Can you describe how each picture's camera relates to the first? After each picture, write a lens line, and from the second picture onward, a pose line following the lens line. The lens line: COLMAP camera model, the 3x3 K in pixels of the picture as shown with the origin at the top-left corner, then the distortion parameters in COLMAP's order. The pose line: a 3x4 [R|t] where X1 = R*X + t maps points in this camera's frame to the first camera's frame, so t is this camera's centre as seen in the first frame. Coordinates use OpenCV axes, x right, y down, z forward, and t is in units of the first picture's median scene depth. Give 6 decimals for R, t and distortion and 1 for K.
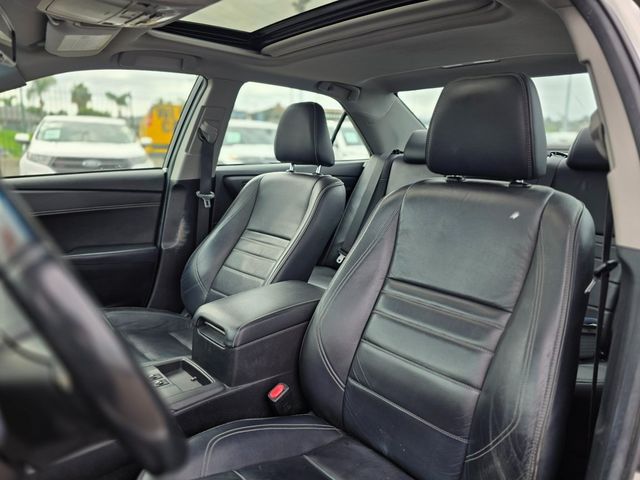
lens RADIAL K [[430.0, 0, 320.0], [0, 430.0, 240.0], [0, 0, 1]] dist [0.065426, -0.068507]
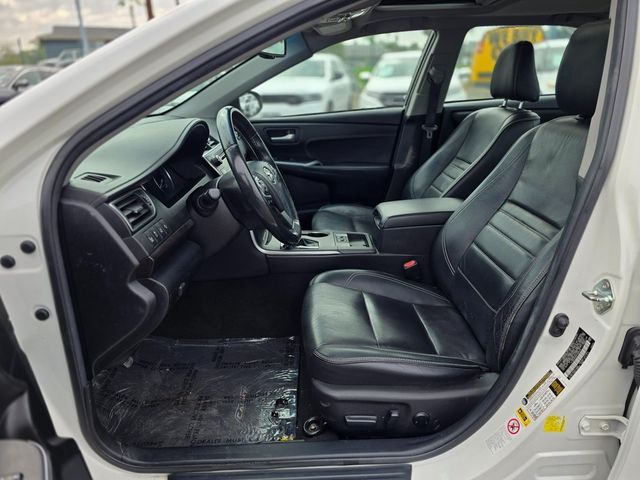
lens RADIAL K [[430.0, 0, 320.0], [0, 430.0, 240.0], [0, 0, 1]] dist [0.065426, -0.068507]
pose [[0.756965, 0.182446, -0.627470, 0.348677], [-0.084542, 0.979505, 0.182816, 0.012764], [0.647964, -0.085338, 0.756875, -0.191227]]
